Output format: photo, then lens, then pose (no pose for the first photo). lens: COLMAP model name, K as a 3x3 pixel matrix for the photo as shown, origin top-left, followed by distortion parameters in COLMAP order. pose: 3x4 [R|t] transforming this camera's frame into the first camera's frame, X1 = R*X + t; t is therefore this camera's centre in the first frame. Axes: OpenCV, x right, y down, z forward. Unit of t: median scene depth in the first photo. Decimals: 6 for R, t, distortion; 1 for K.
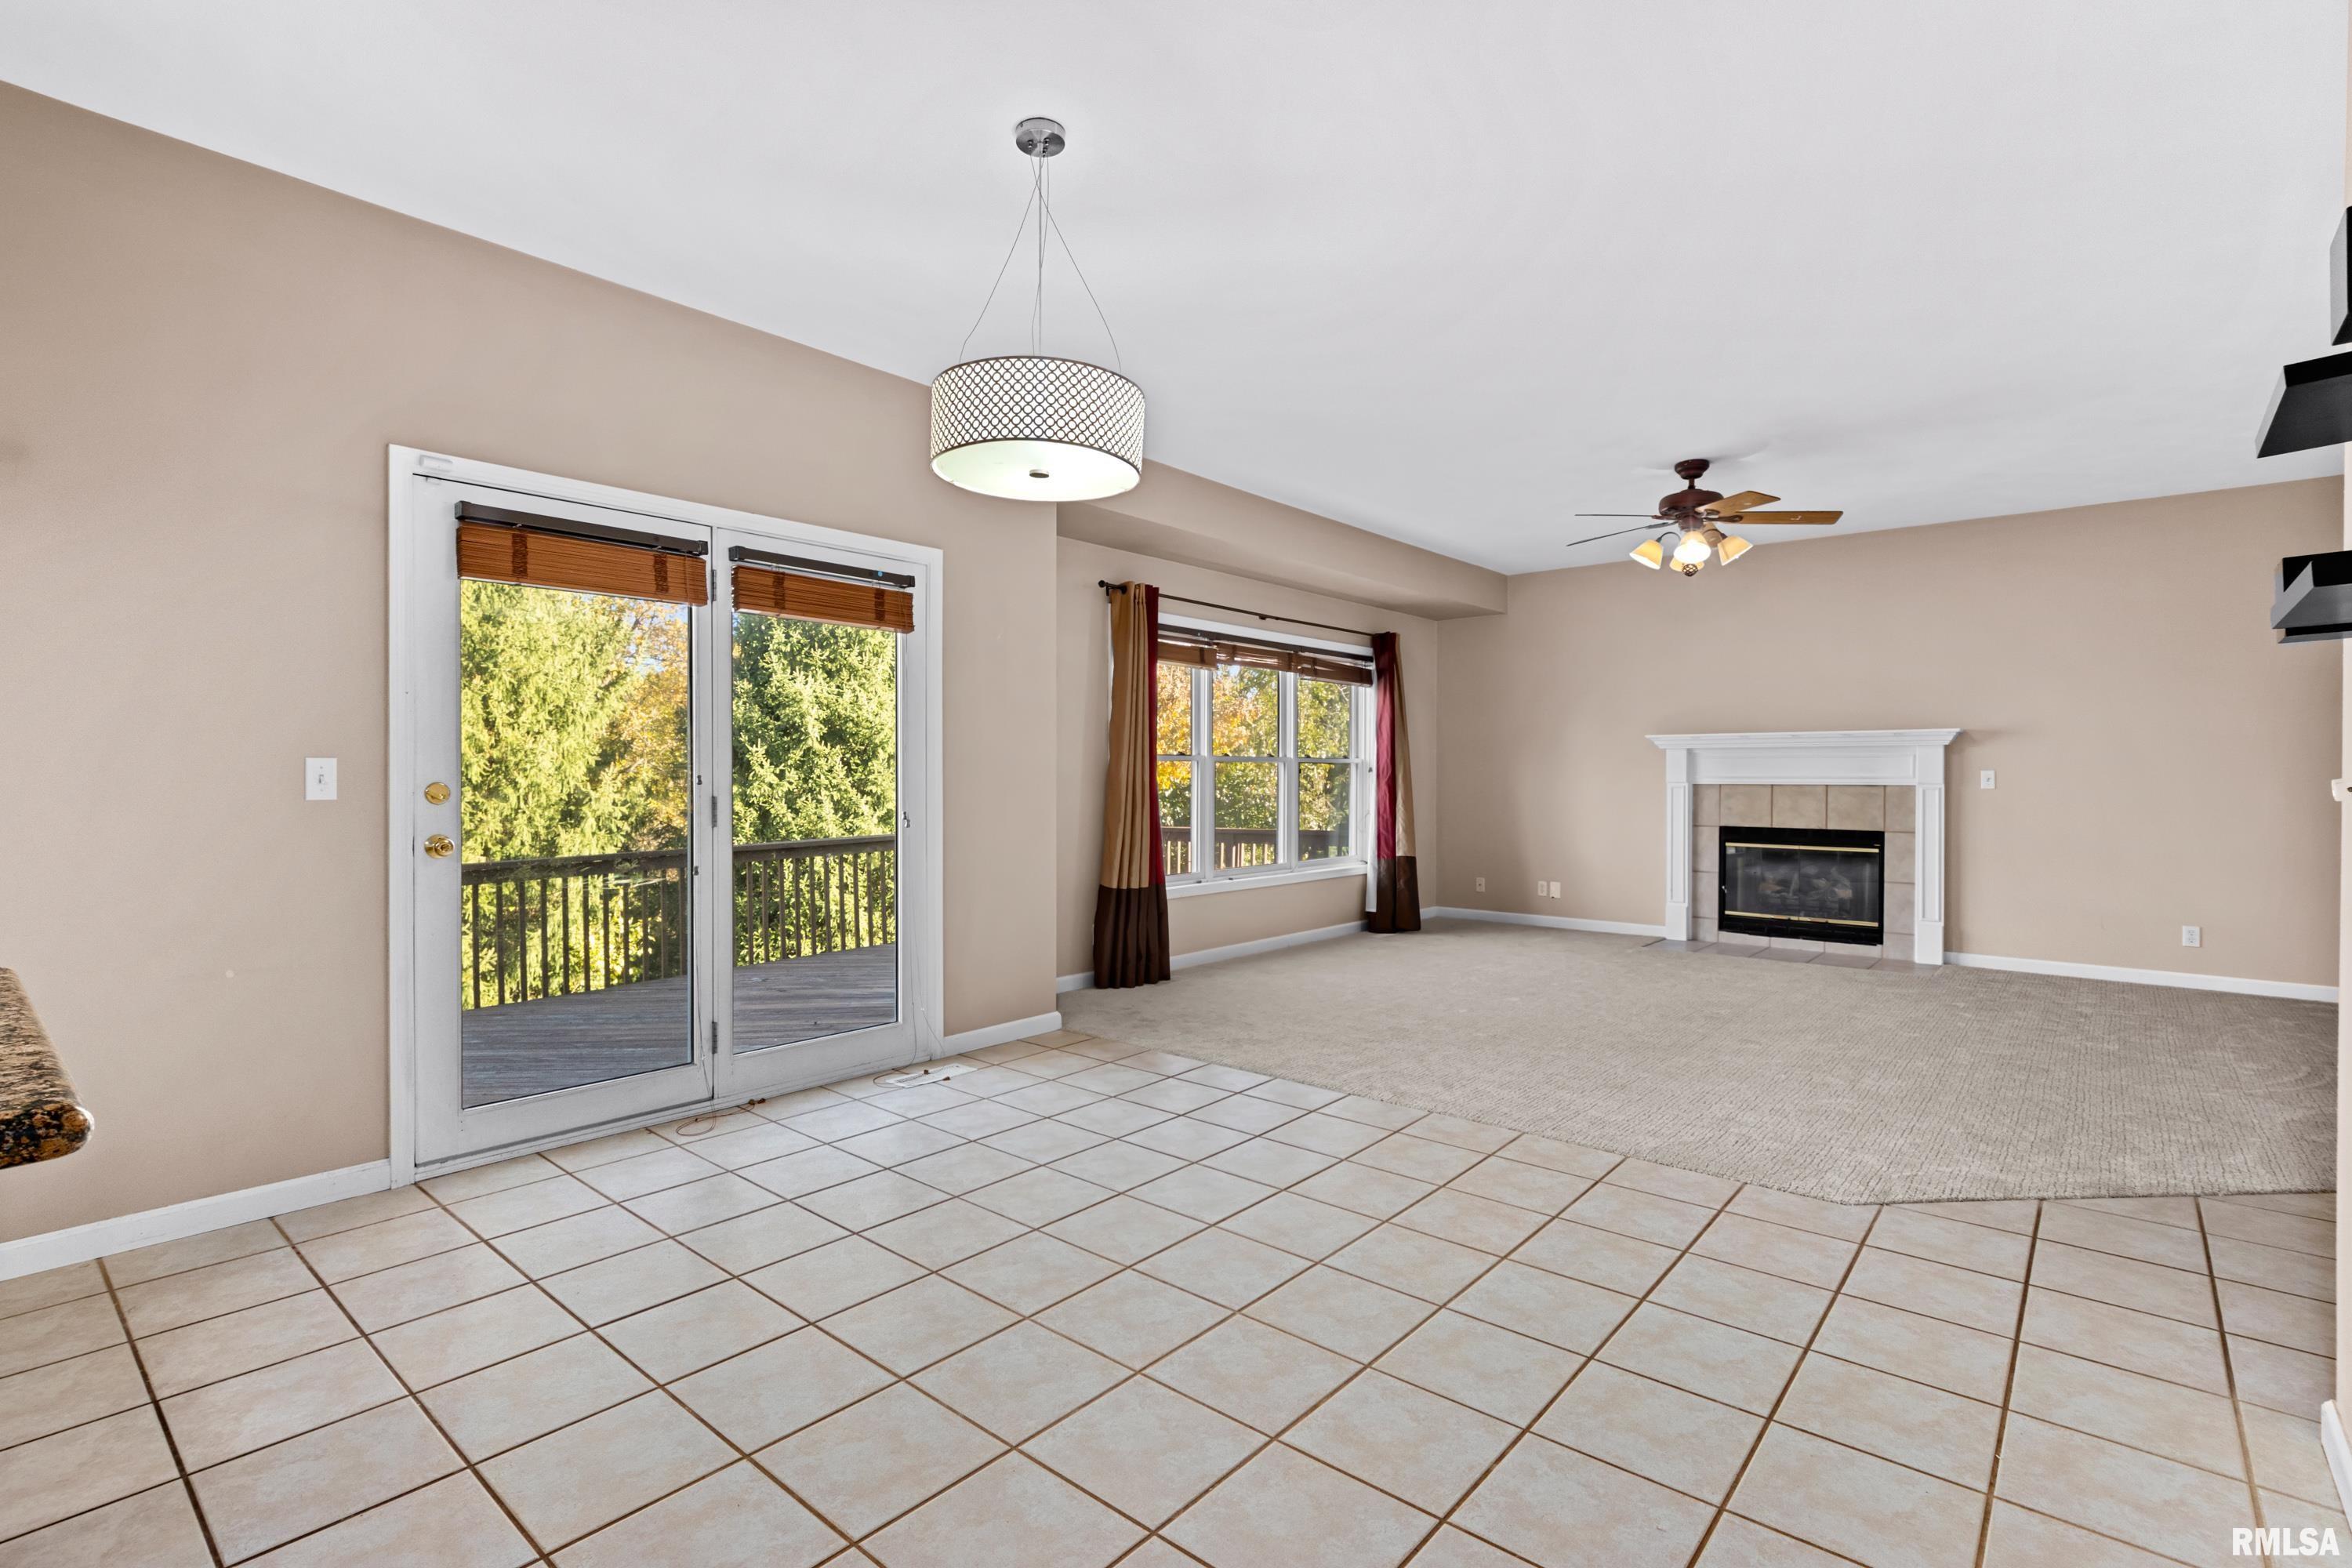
lens RADIAL K [[1109.8, 0, 1169.3], [0, 1109.8, 782.3], [0, 0, 1]] dist [-0.009630, 0.001851]
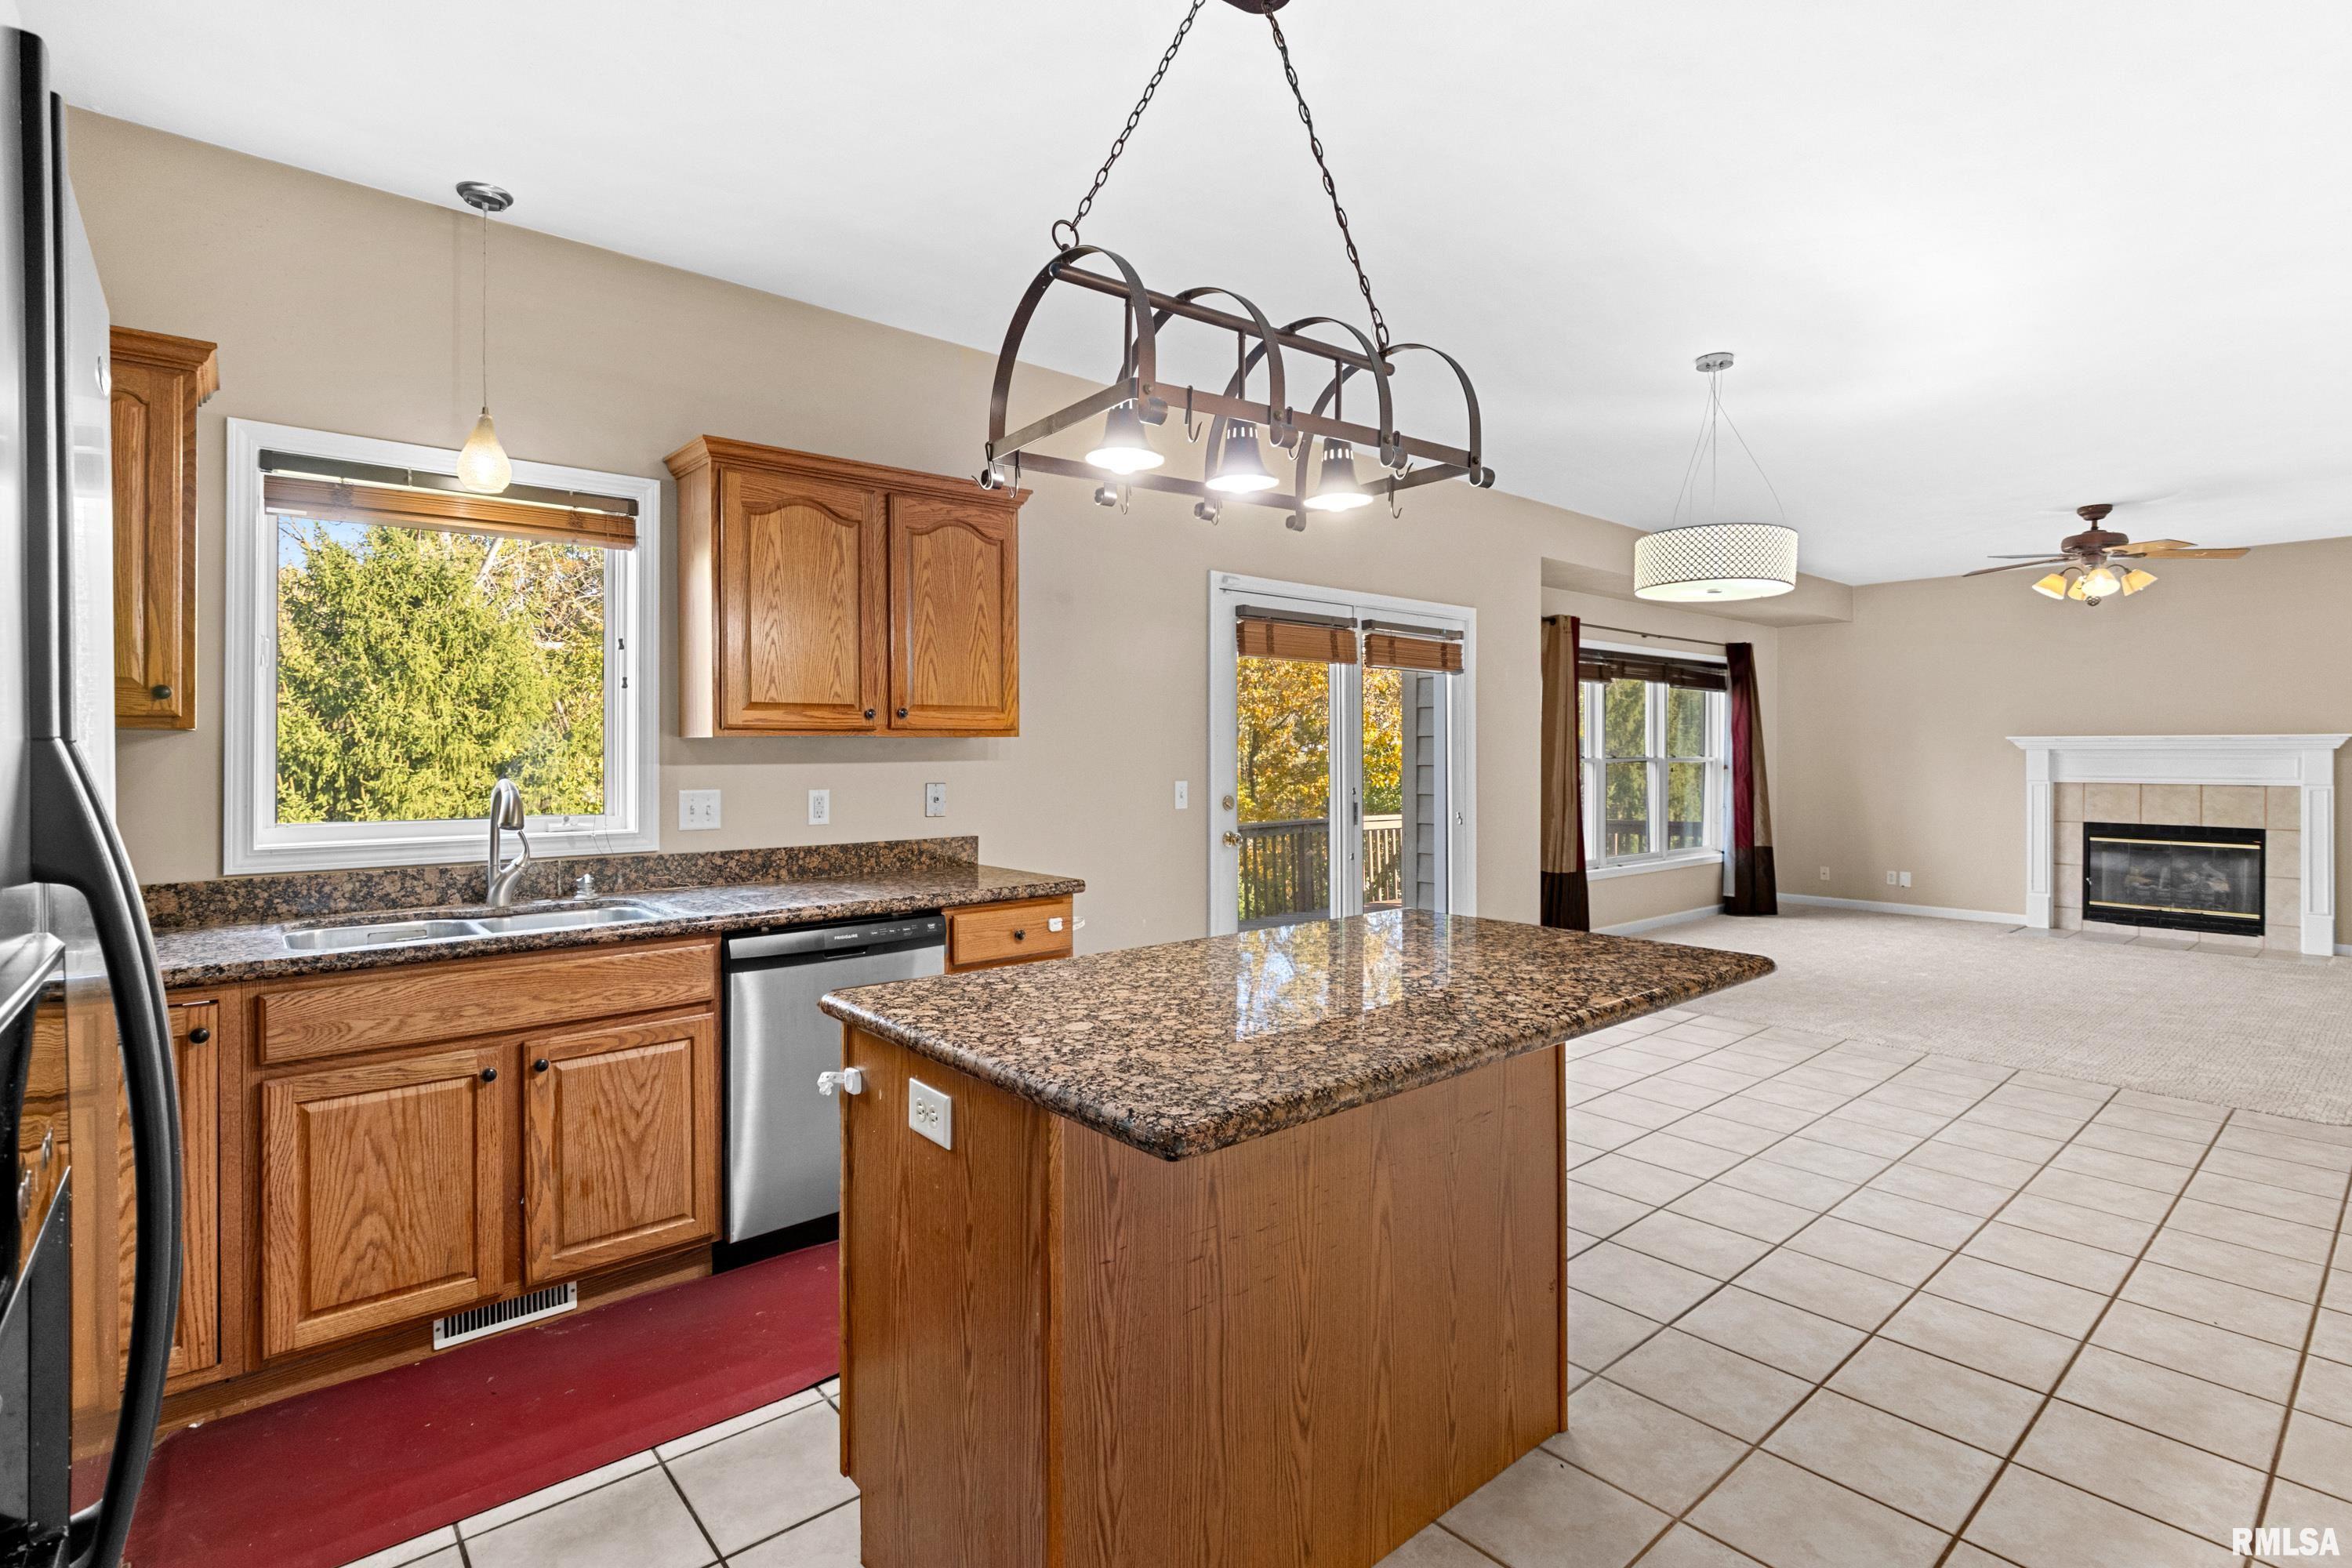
lens RADIAL K [[1109.8, 0, 1183.3], [0, 1109.8, 757.3], [0, 0, 1]] dist [-0.009630, 0.001851]
pose [[0.987984, -0.000099, -0.154556, -0.205170], [-0.000475, 0.999993, -0.003674, -0.019219], [0.154555, 0.003703, 0.987977, -0.194351]]
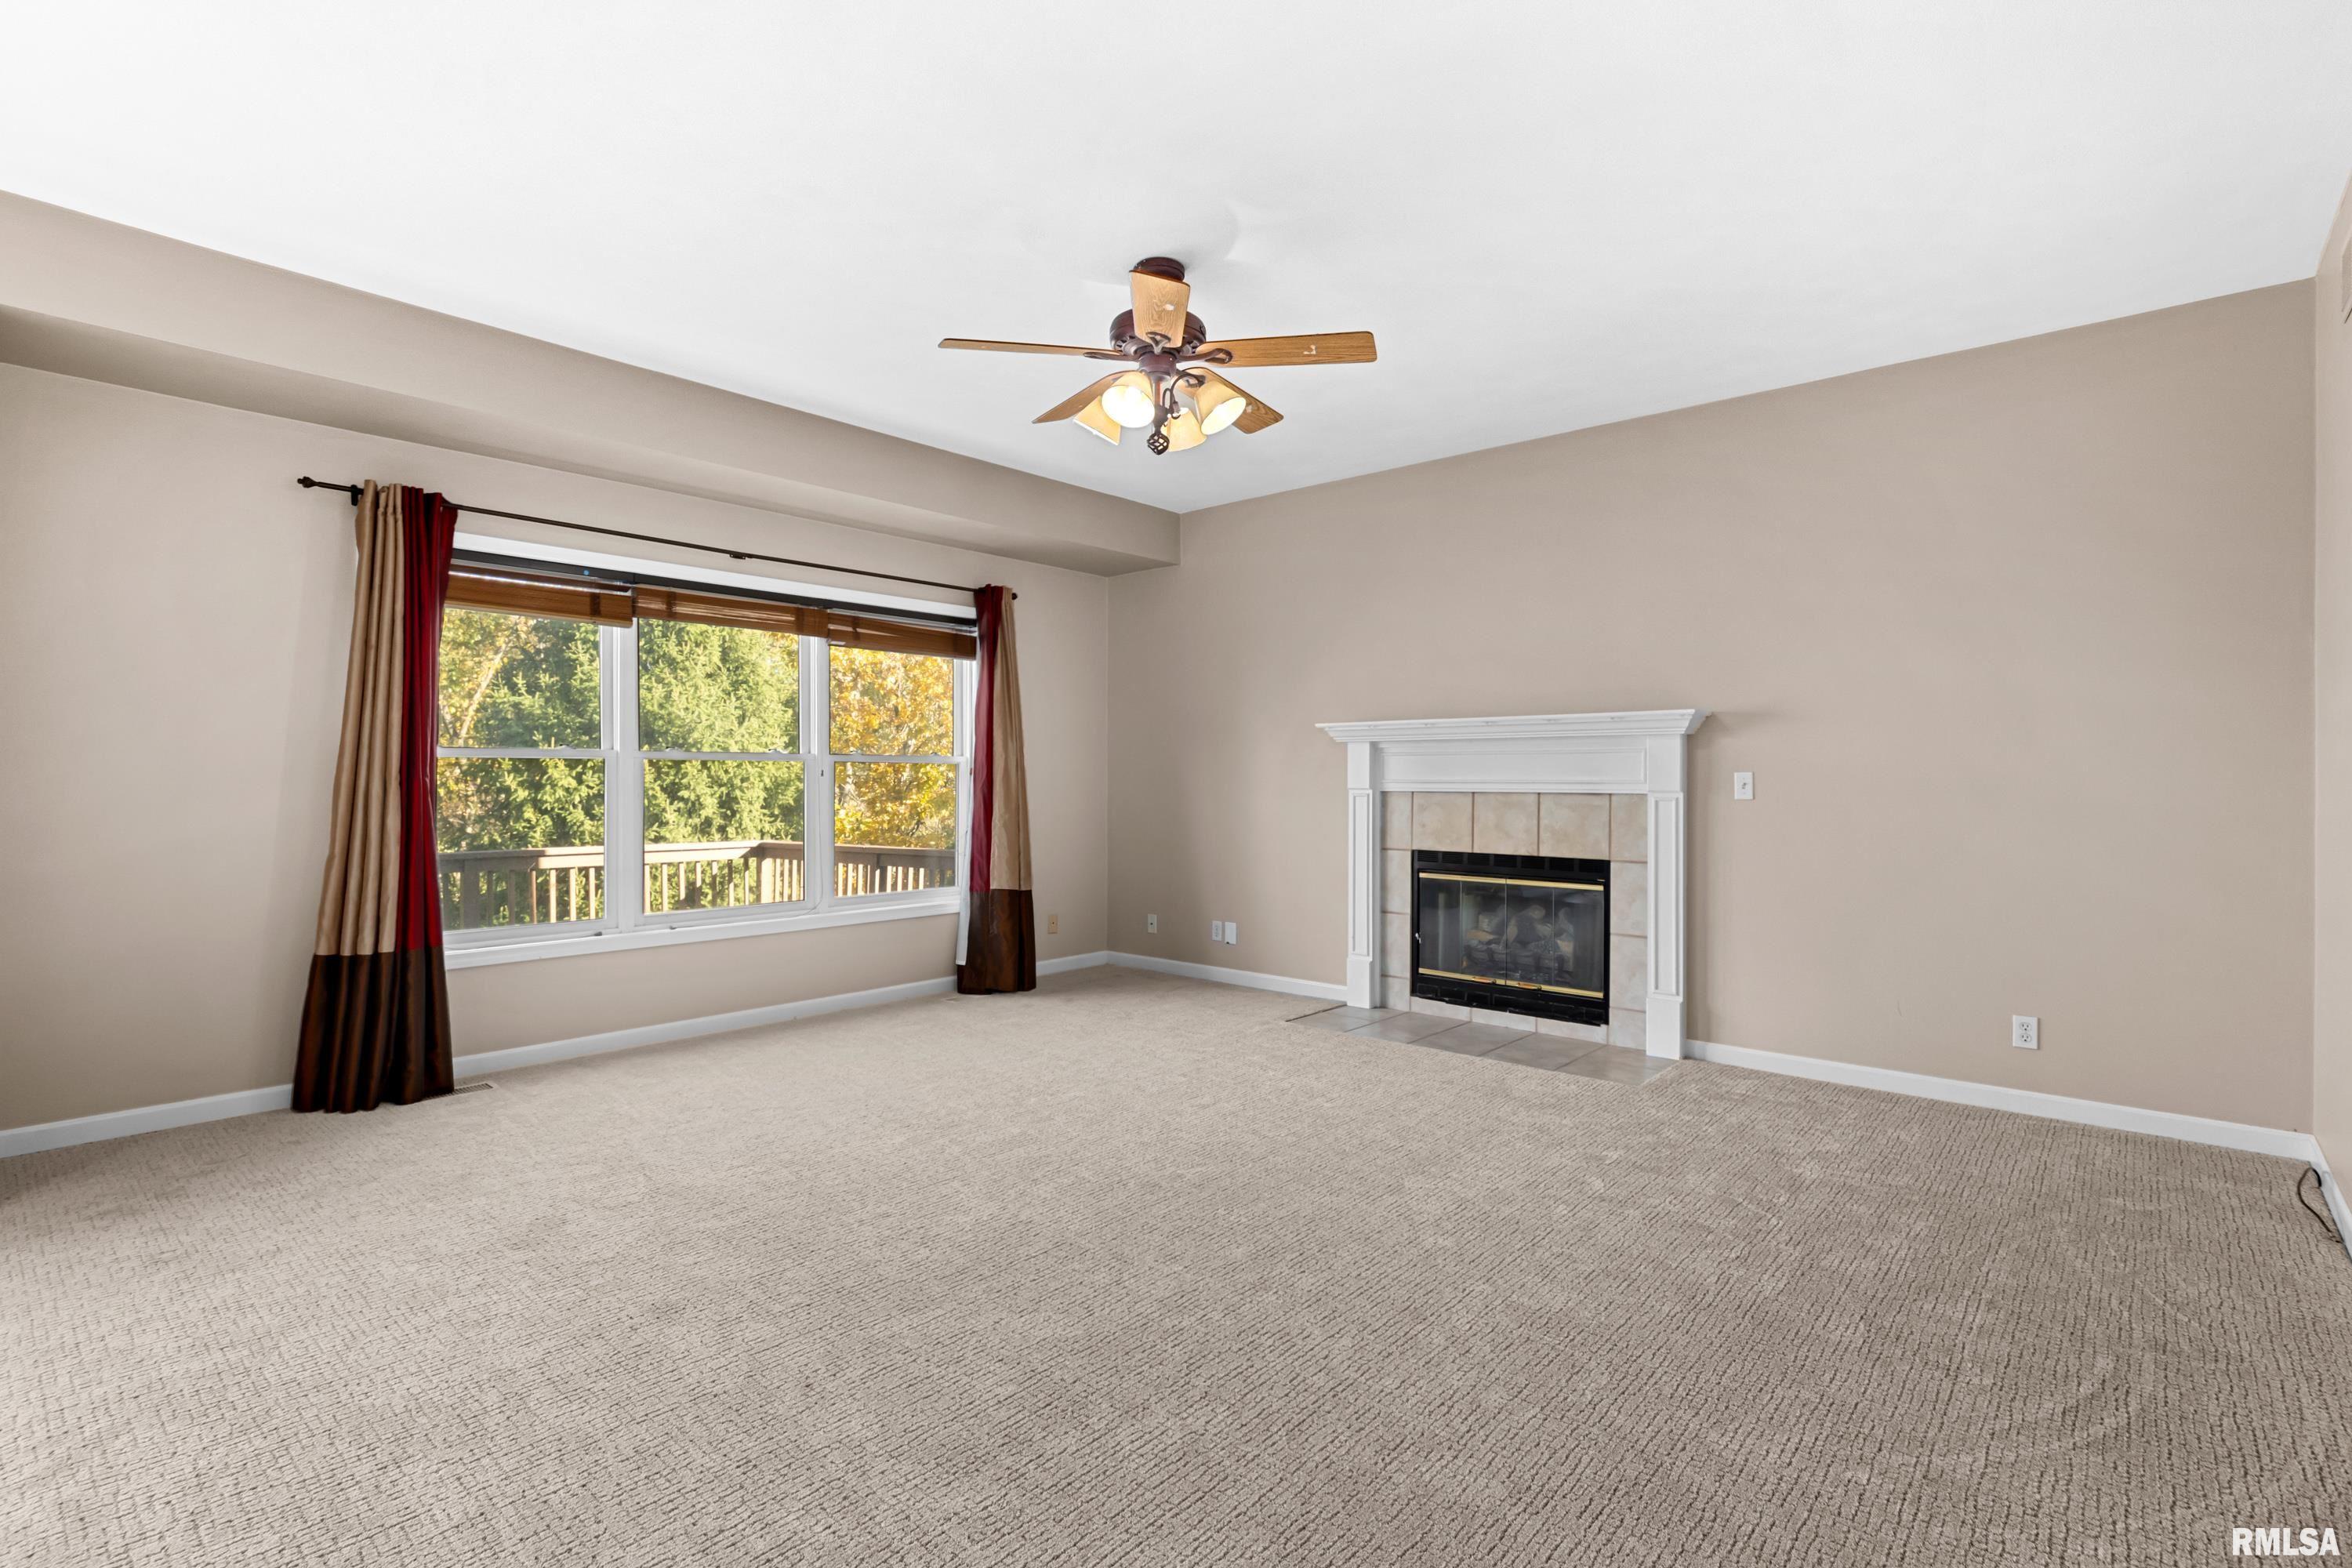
lens RADIAL K [[1109.8, 0, 1165.2], [0, 1109.8, 774.4], [0, 0, 1]] dist [-0.009630, 0.001851]
pose [[0.999989, -0.000333, -0.004717, 0.354149], [0.000287, 0.999953, -0.009671, -0.002451], [0.004720, 0.009669, 0.999942, 0.292645]]
